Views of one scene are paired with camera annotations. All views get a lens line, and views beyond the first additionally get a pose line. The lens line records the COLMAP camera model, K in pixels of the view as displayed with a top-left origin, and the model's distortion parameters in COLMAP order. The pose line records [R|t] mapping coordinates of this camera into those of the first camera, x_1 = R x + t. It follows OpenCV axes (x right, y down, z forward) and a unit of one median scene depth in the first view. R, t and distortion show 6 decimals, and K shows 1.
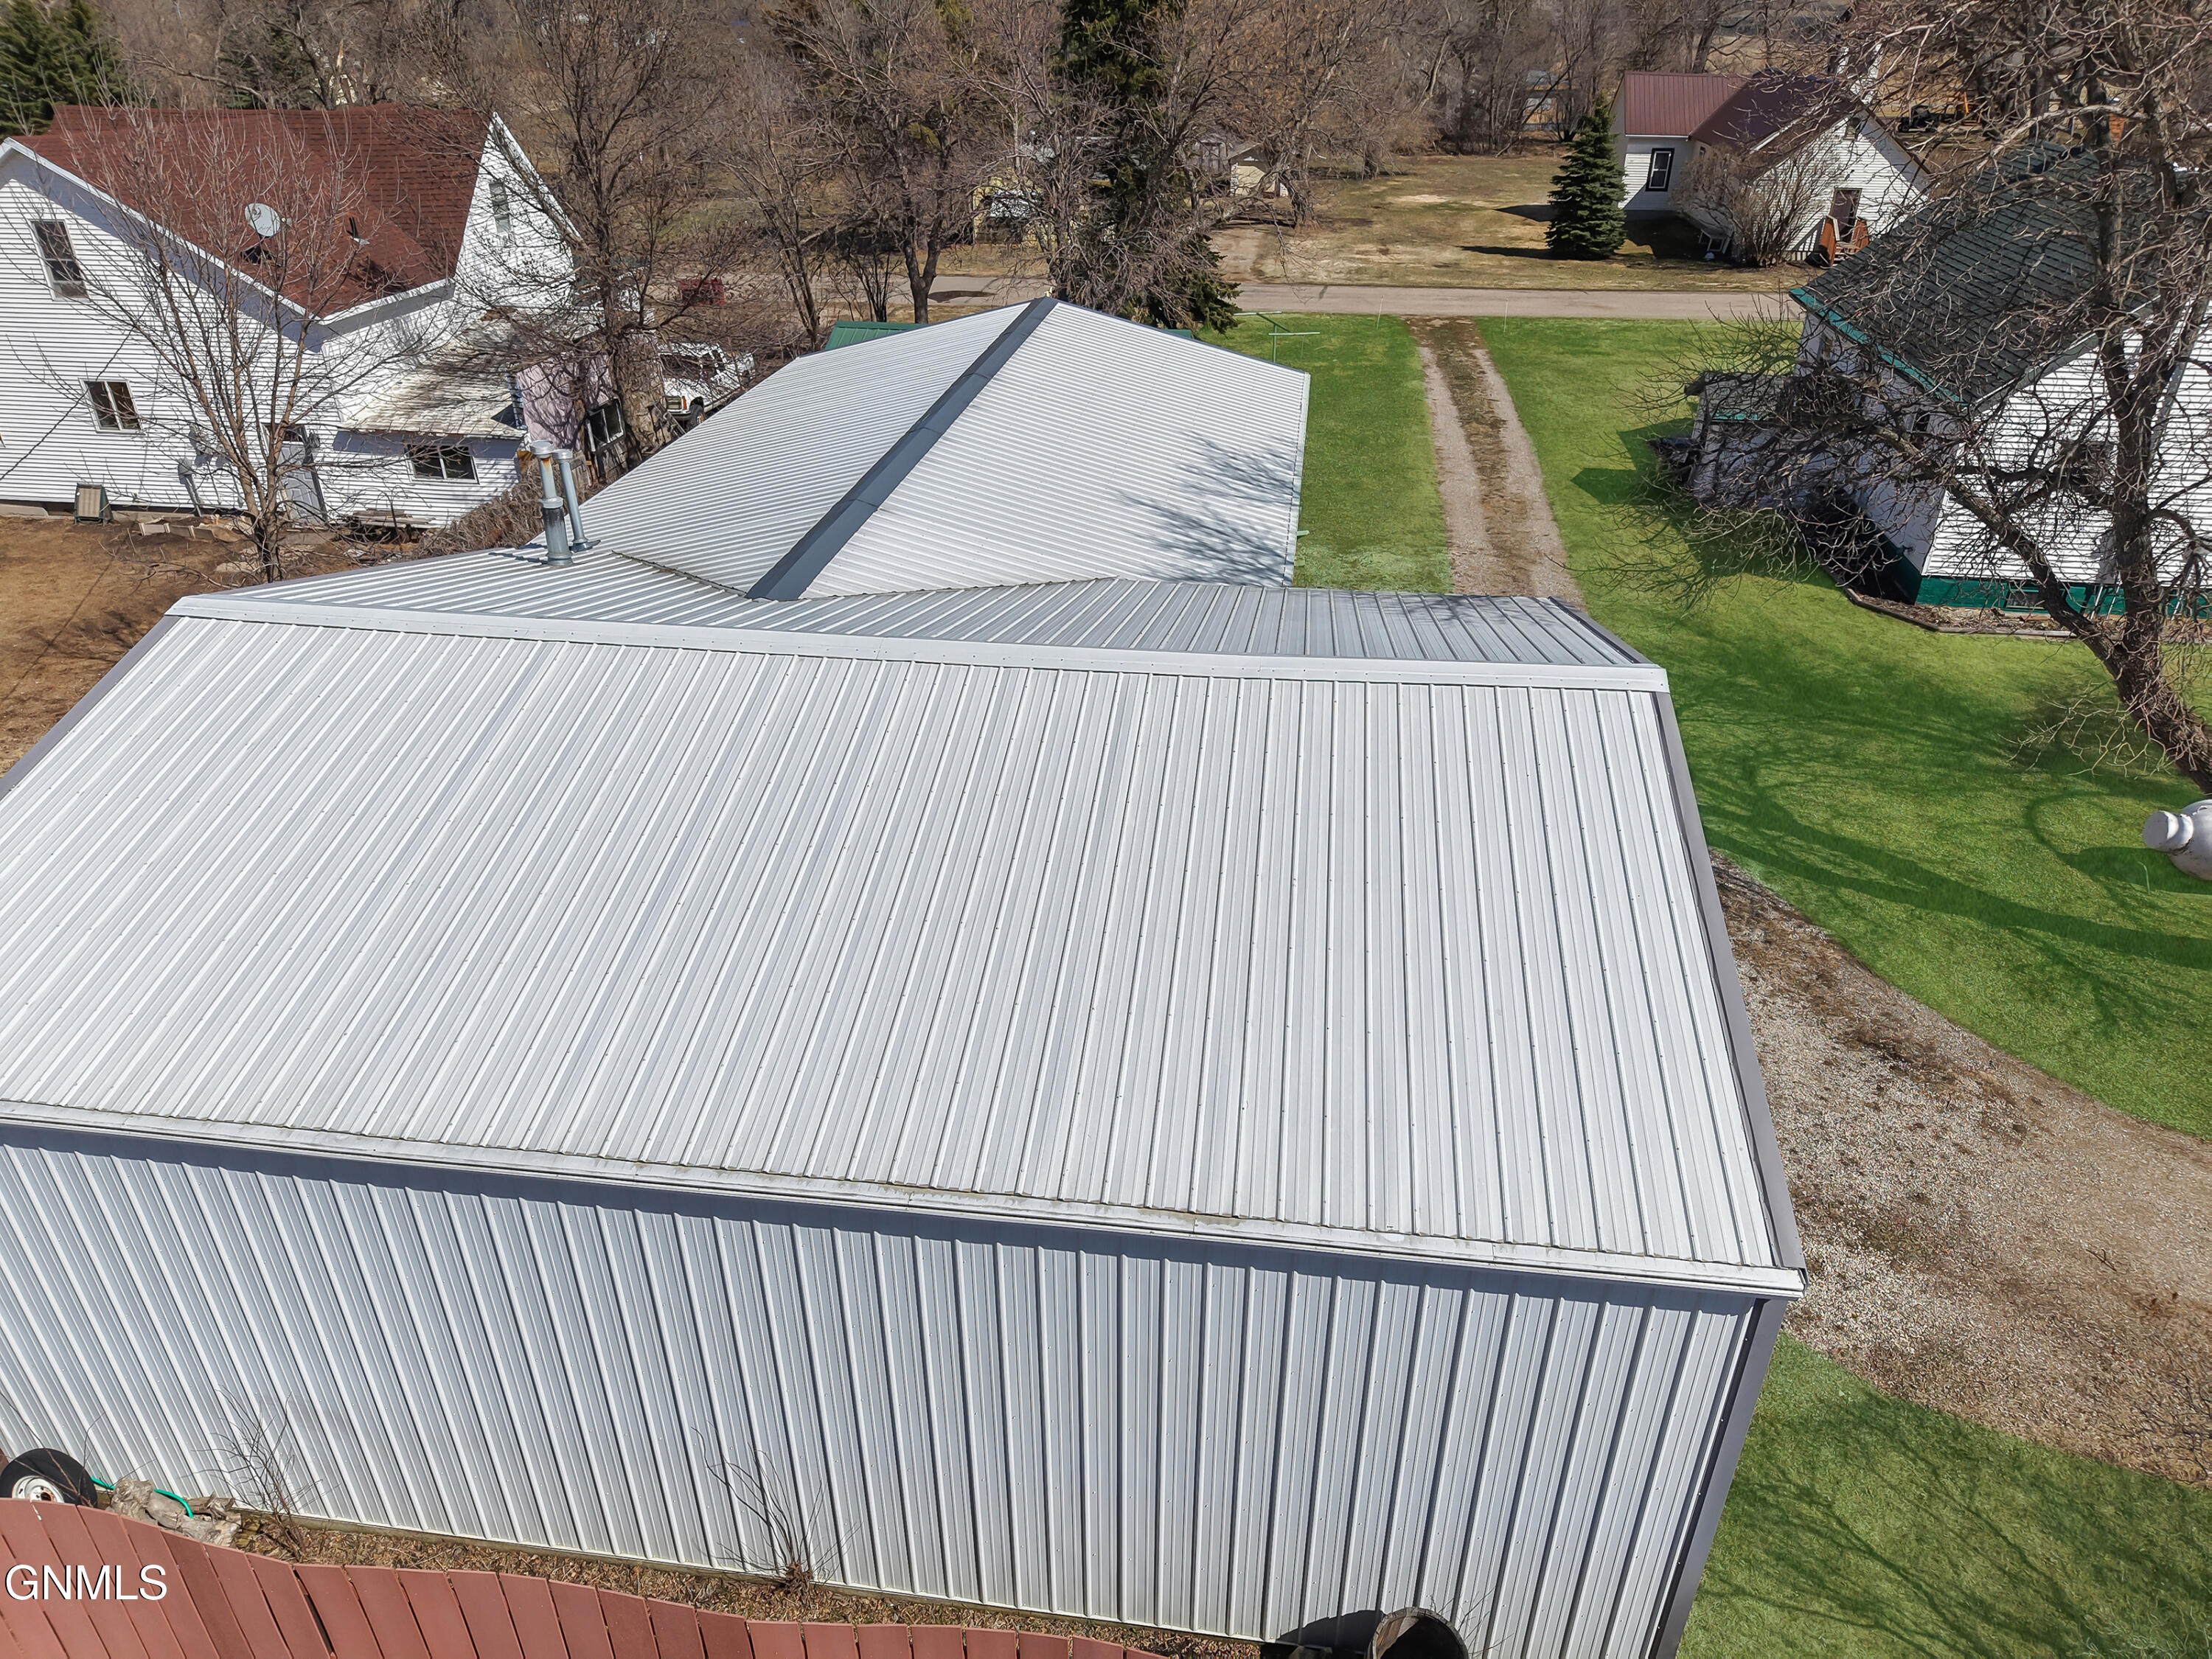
lens RADIAL K [[1487.6, 0, 1110.2], [0, 1487.6, 831.3], [0, 0, 1]] dist [0.034922, -0.033272]
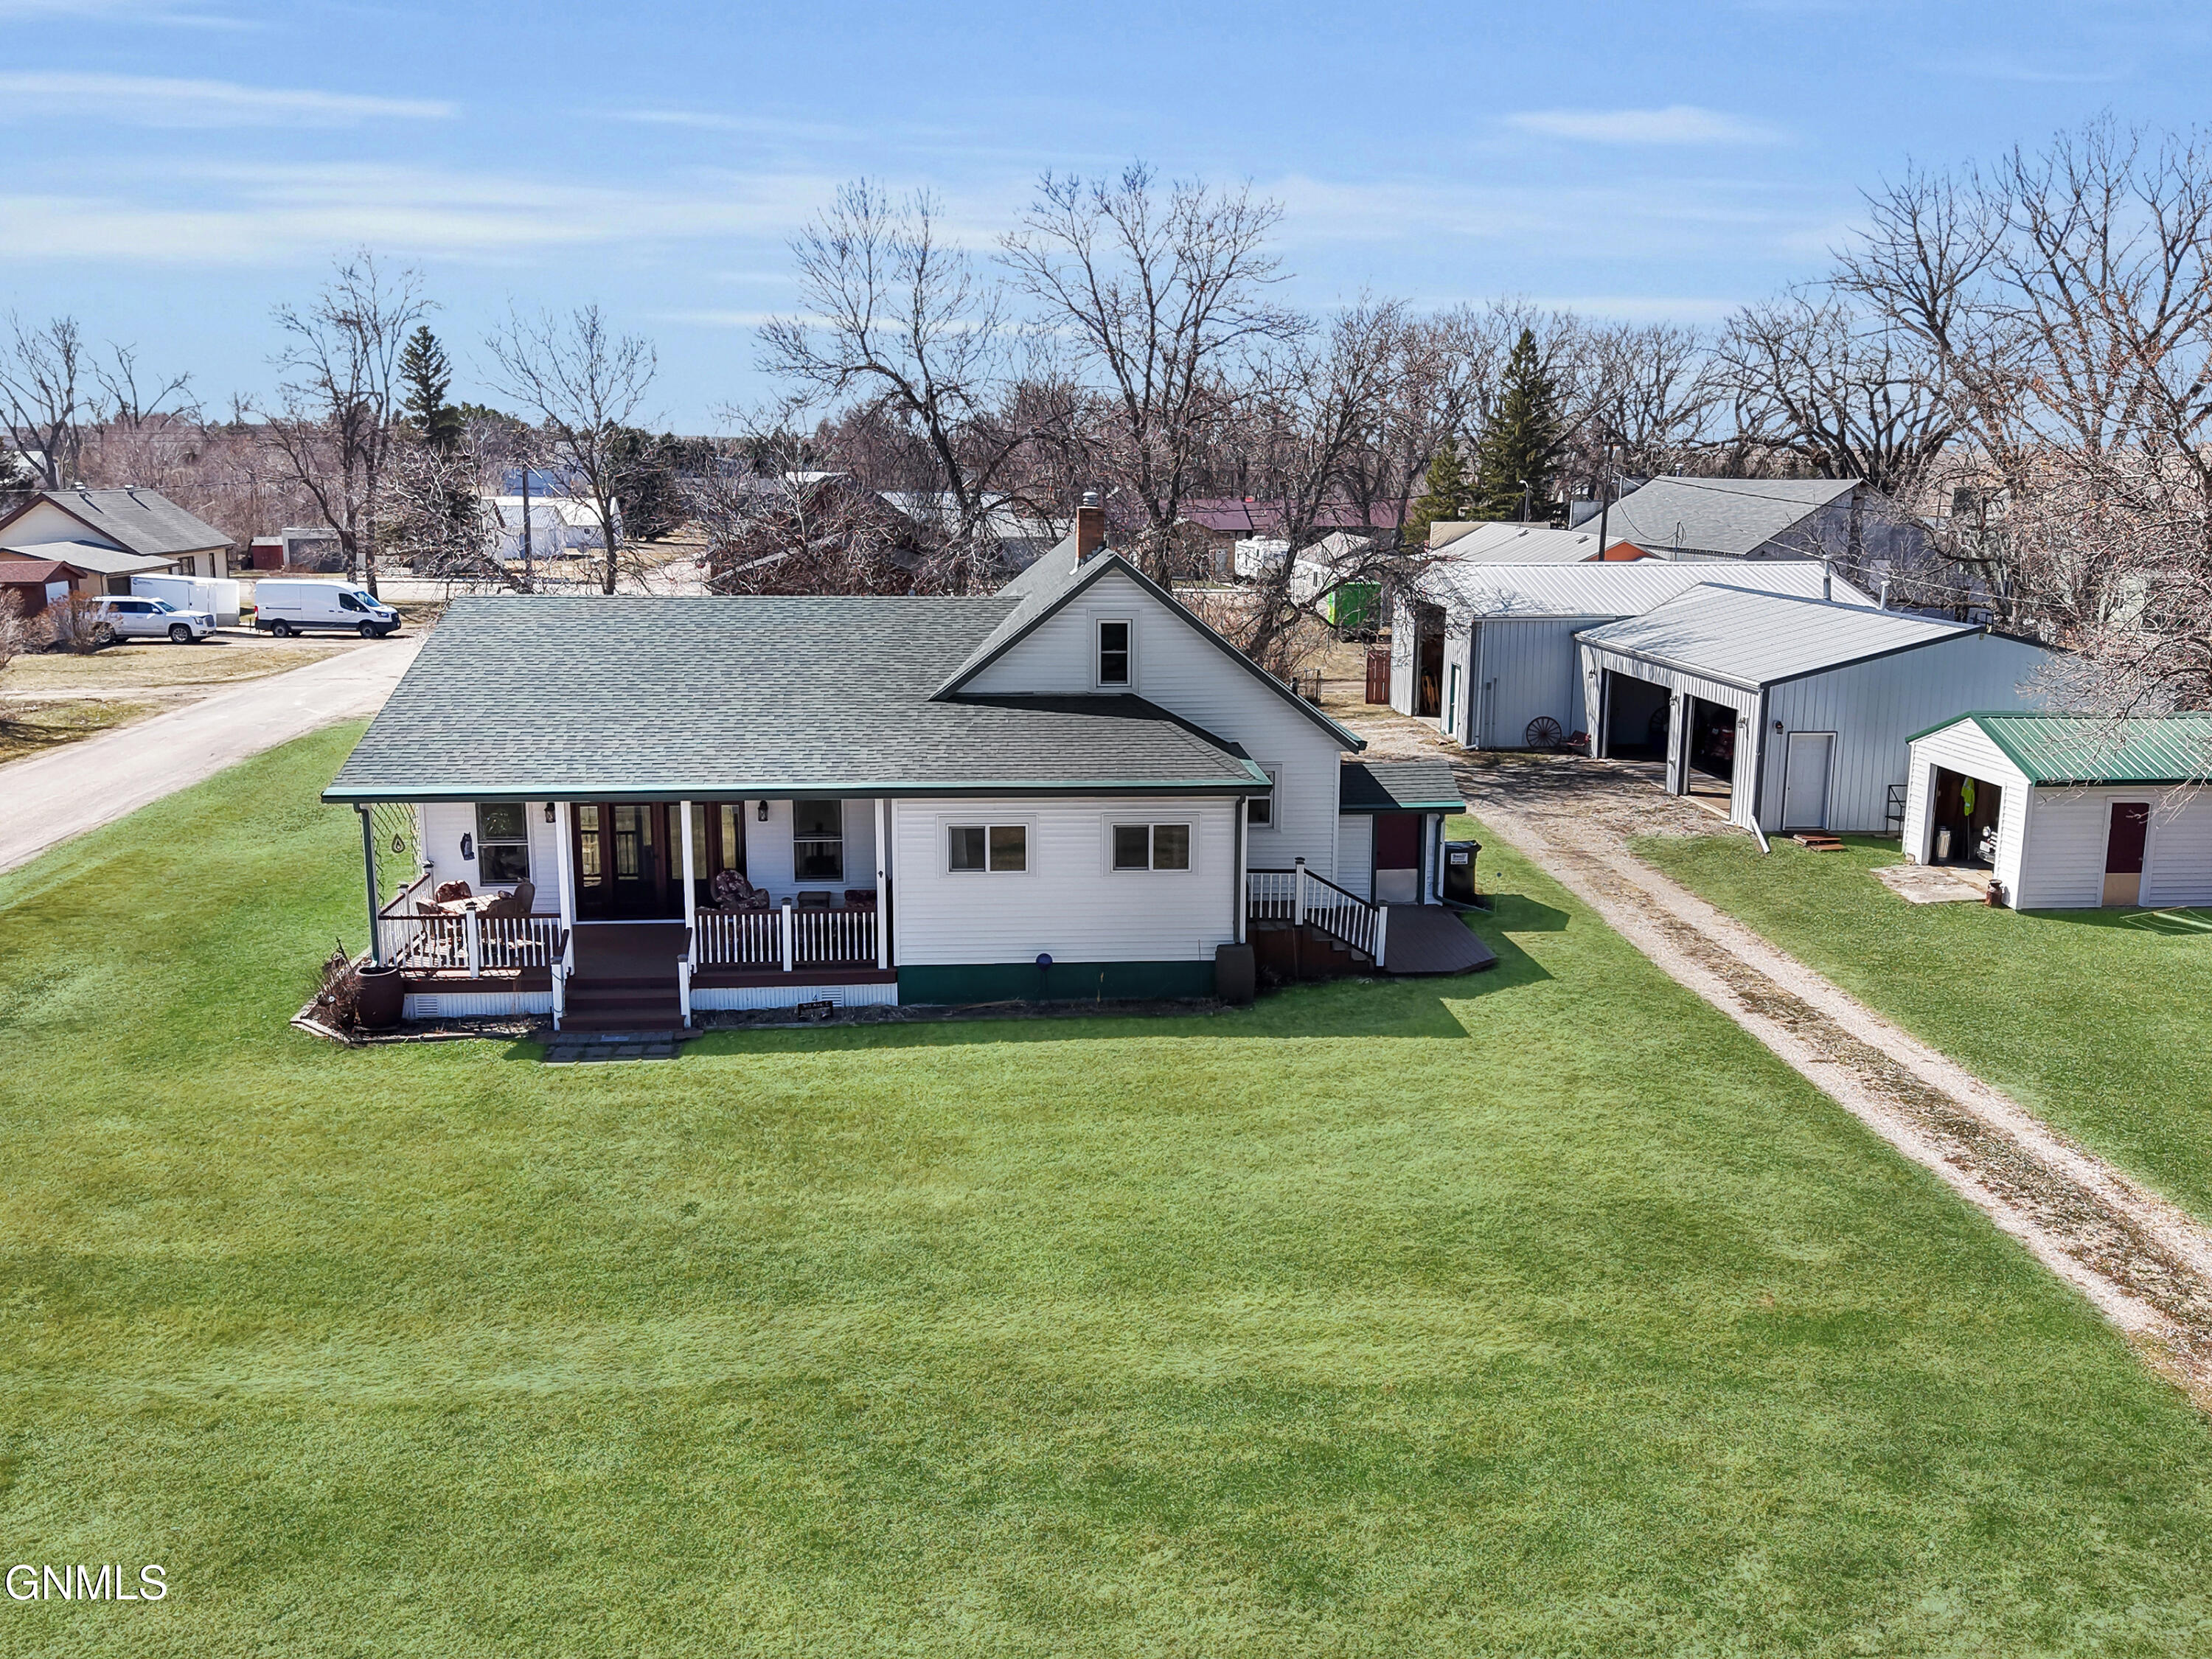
lens RADIAL K [[1906.0, 0, 1091.6], [0, 1906.0, 821.0], [0, 0, 1]] dist [0.050850, -0.067116]
pose [[-0.978462, 0.034784, -0.203476, 1.293742], [-0.105221, 0.763995, 0.636585, -1.519851], [0.177597, 0.644284, -0.743880, 2.816070]]
